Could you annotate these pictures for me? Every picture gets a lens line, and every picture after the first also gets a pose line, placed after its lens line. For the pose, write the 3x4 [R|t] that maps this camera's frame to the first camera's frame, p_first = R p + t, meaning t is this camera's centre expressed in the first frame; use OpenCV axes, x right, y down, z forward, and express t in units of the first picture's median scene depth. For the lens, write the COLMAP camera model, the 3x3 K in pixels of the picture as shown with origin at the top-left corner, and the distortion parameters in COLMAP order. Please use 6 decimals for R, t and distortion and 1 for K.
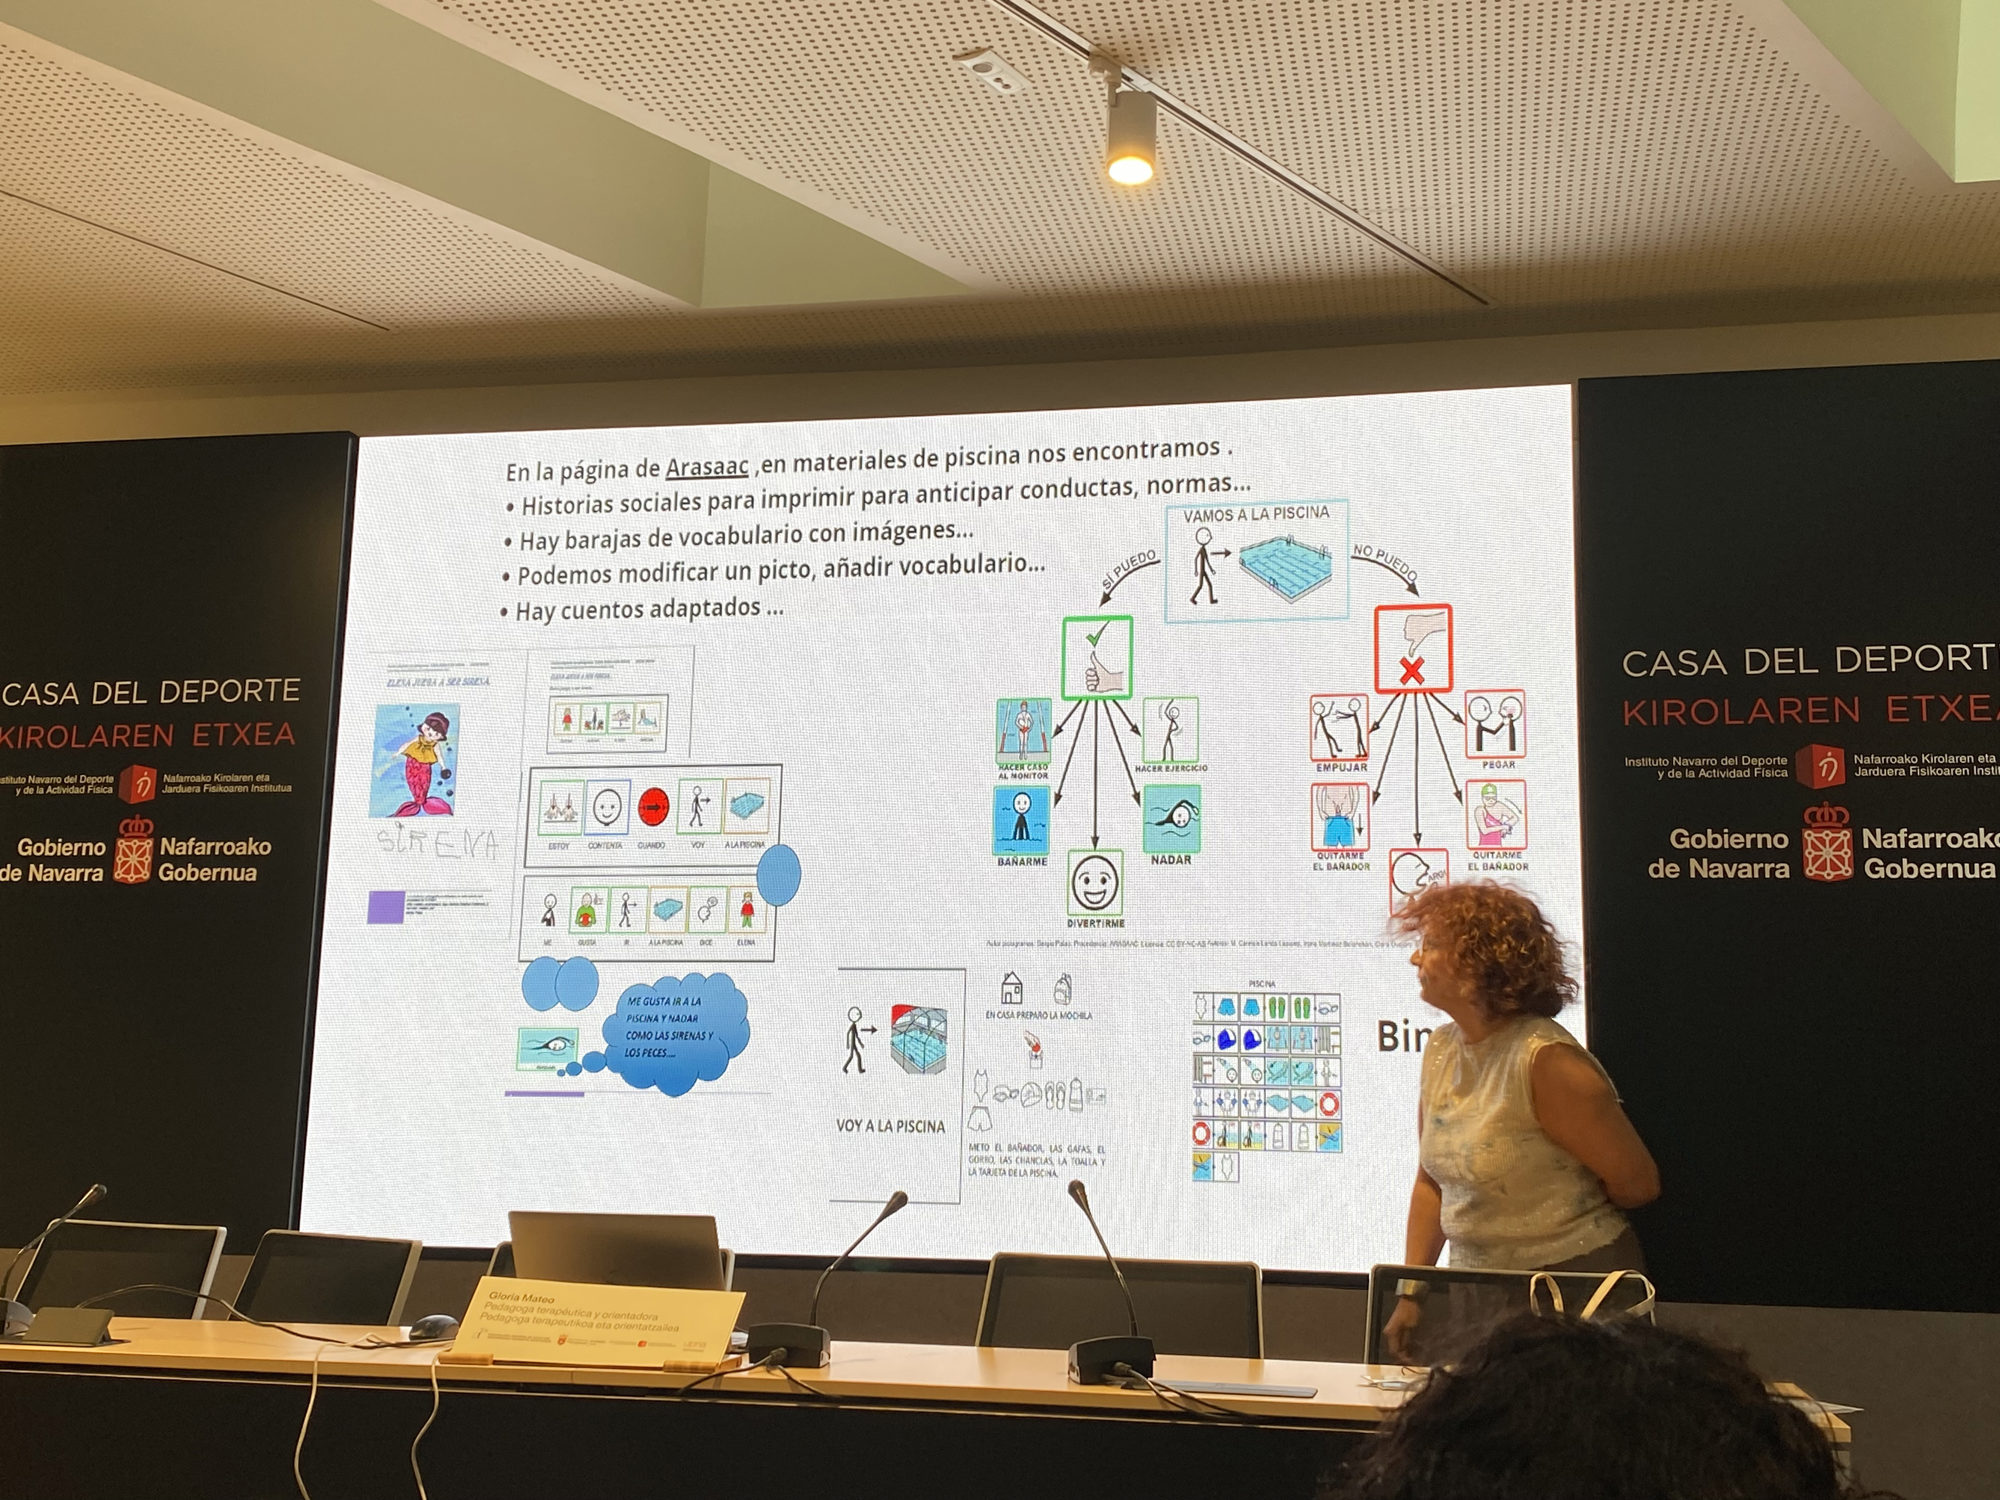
lens RADIAL K [[2275.9, 0, 1053.8], [0, 2275.9, 735.7], [0, 0, 1]] dist [-0.012186, 0.000000]
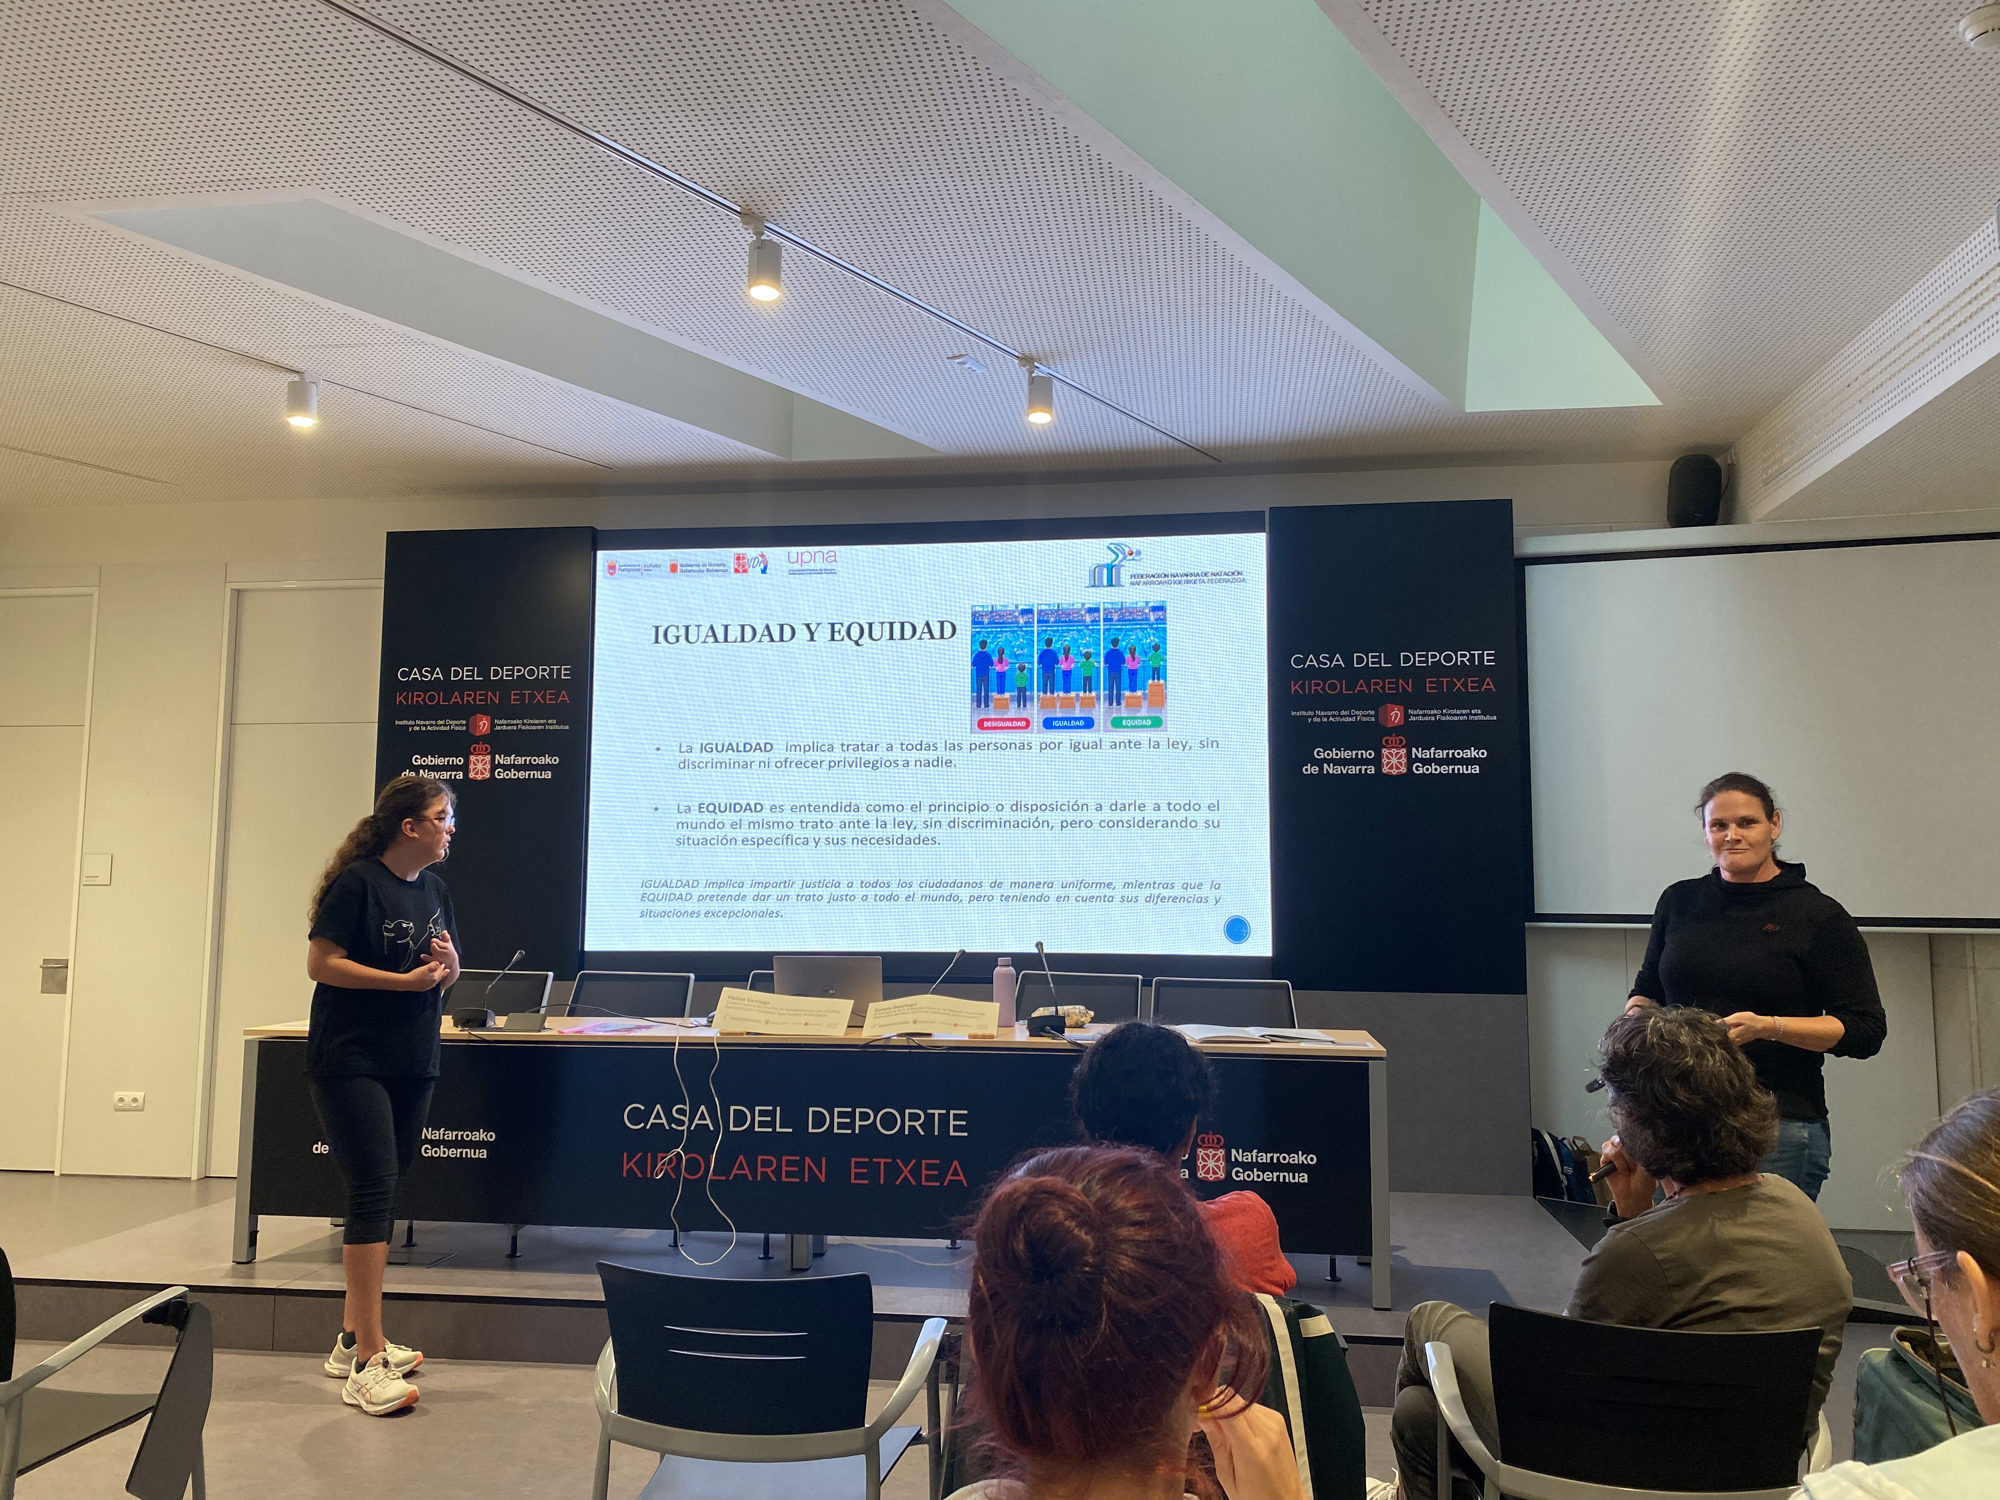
lens RADIAL K [[1487.4, 0, 1021.5], [0, 1487.4, 746.7], [0, 0, 1]] dist [-0.014029, 0.005682]
pose [[0.997859, -0.009120, 0.064759, -0.056064], [0.003635, 0.996433, 0.084309, -0.066649], [-0.065297, -0.083893, 0.994333, -0.229868]]
